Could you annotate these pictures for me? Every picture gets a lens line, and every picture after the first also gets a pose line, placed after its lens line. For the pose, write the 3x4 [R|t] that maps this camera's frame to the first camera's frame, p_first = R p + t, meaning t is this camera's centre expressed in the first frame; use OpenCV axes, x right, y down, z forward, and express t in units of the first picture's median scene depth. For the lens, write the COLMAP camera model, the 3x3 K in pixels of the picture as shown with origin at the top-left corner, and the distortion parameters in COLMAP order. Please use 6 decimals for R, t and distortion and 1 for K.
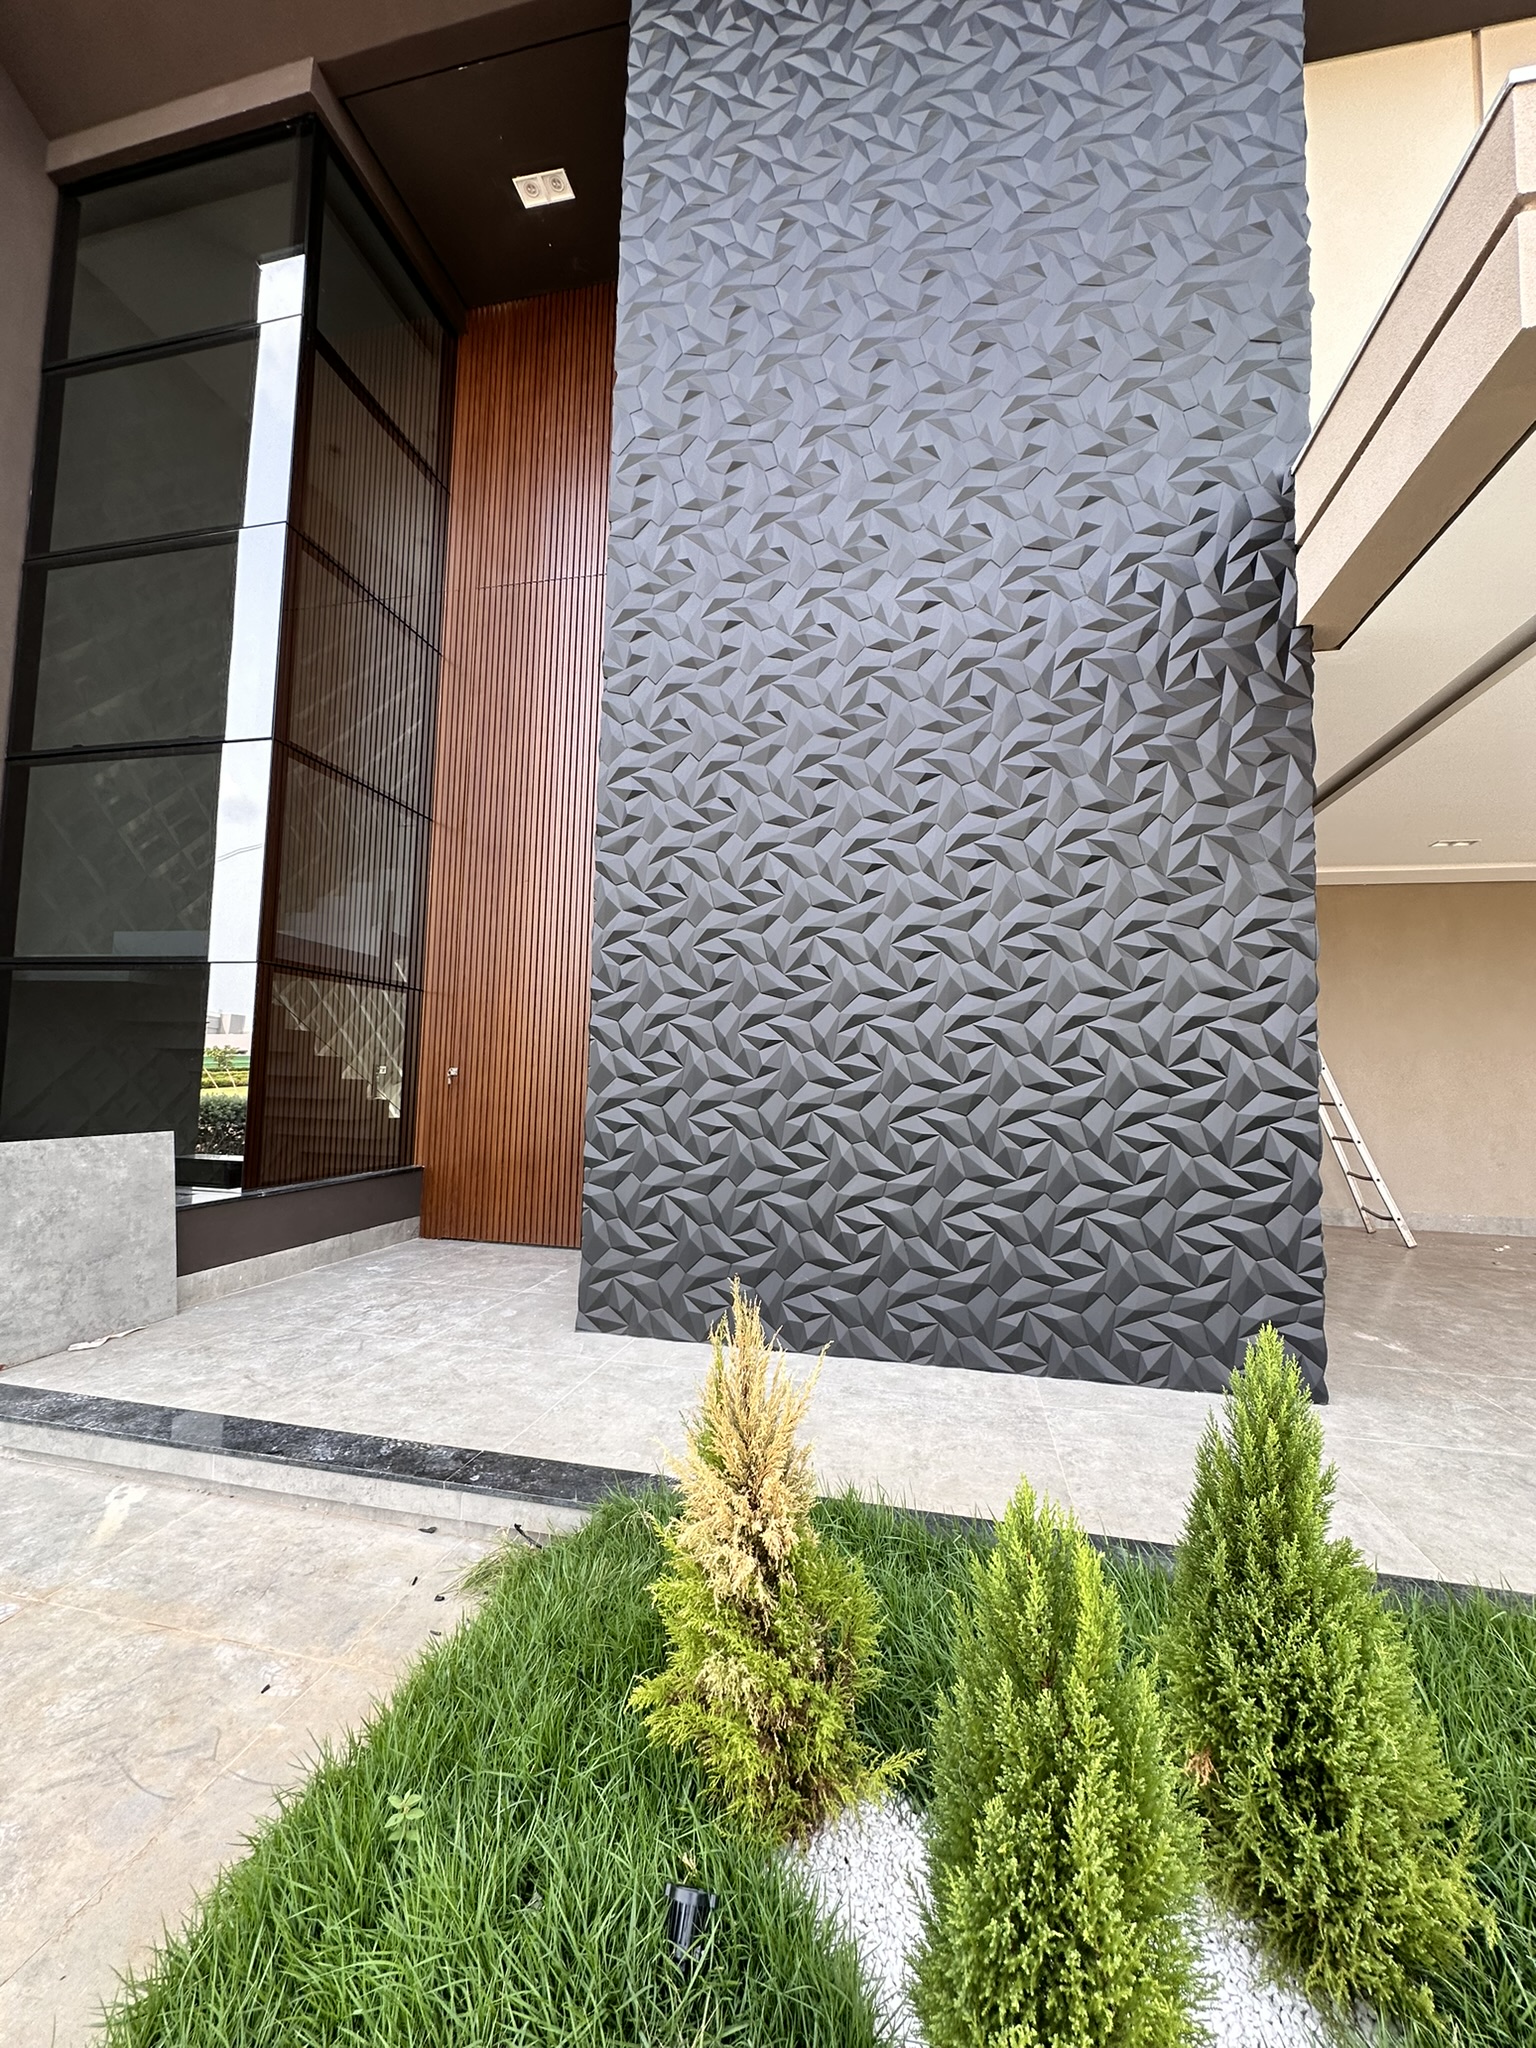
lens RADIAL K [[818.9, 0, 768.0], [0, 818.9, 1024.0], [0, 0, 1]] dist [0.001067, -0.000270]
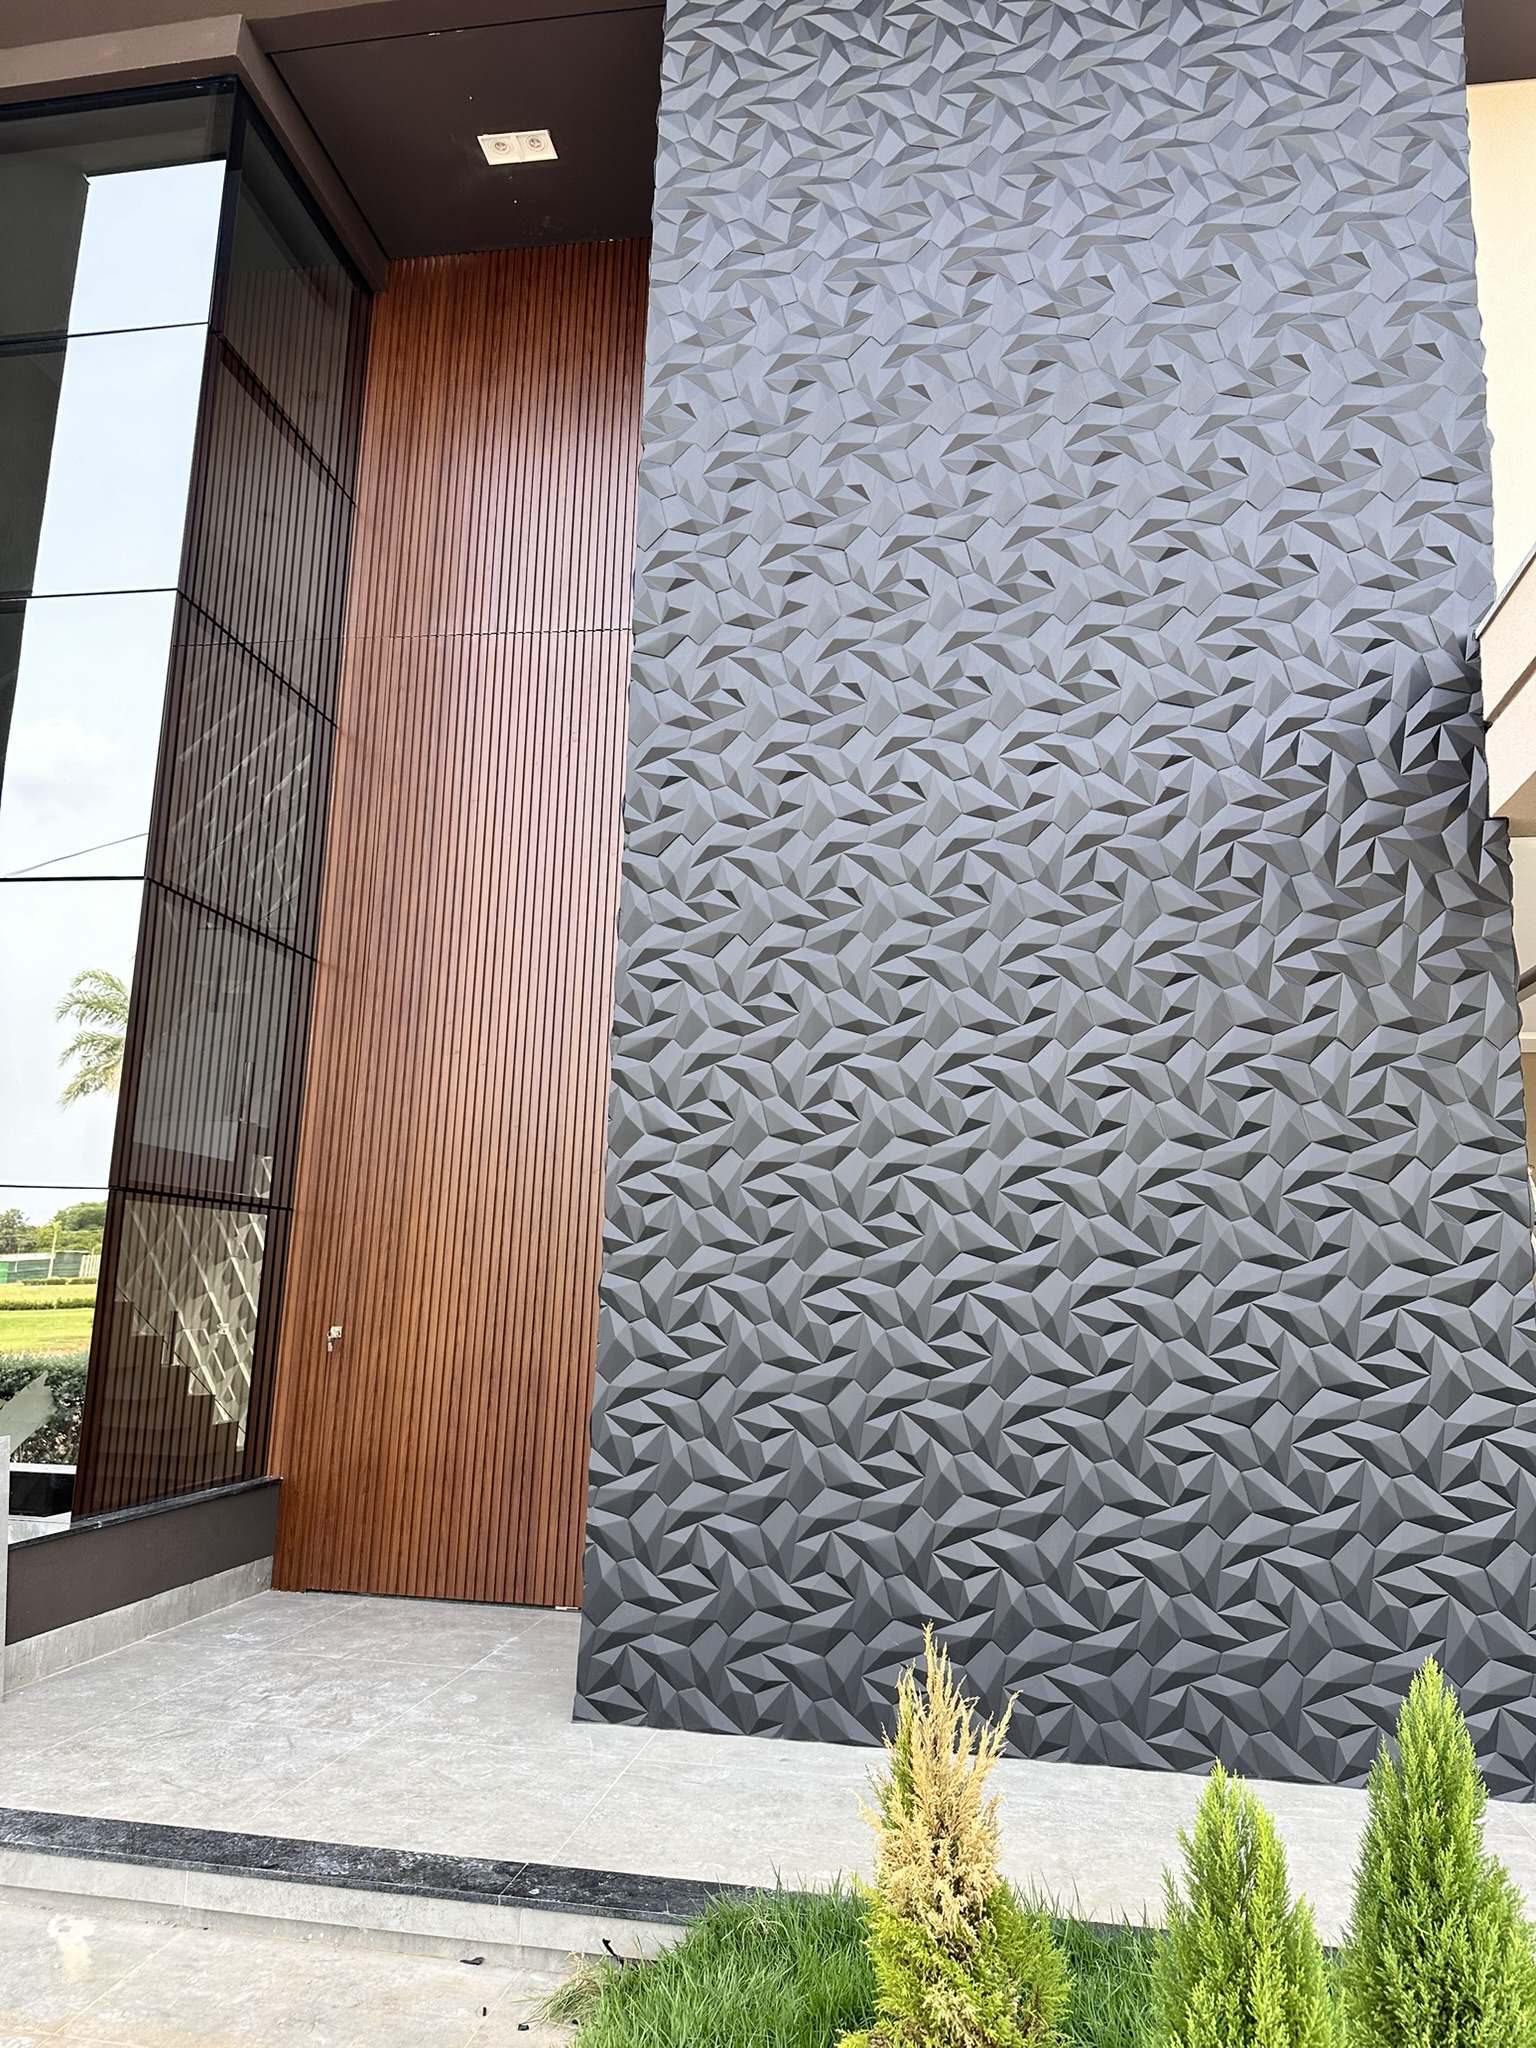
lens RADIAL K [[1442.4, 0, 768.0], [0, 1442.4, 1024.0], [0, 0, 1]] dist [0.071192, -0.098484]
pose [[0.998826, 0.014437, 0.046244, -0.142556], [-0.009051, 0.993366, -0.114636, -0.098443], [-0.047593, 0.114083, 0.992331, -0.387941]]
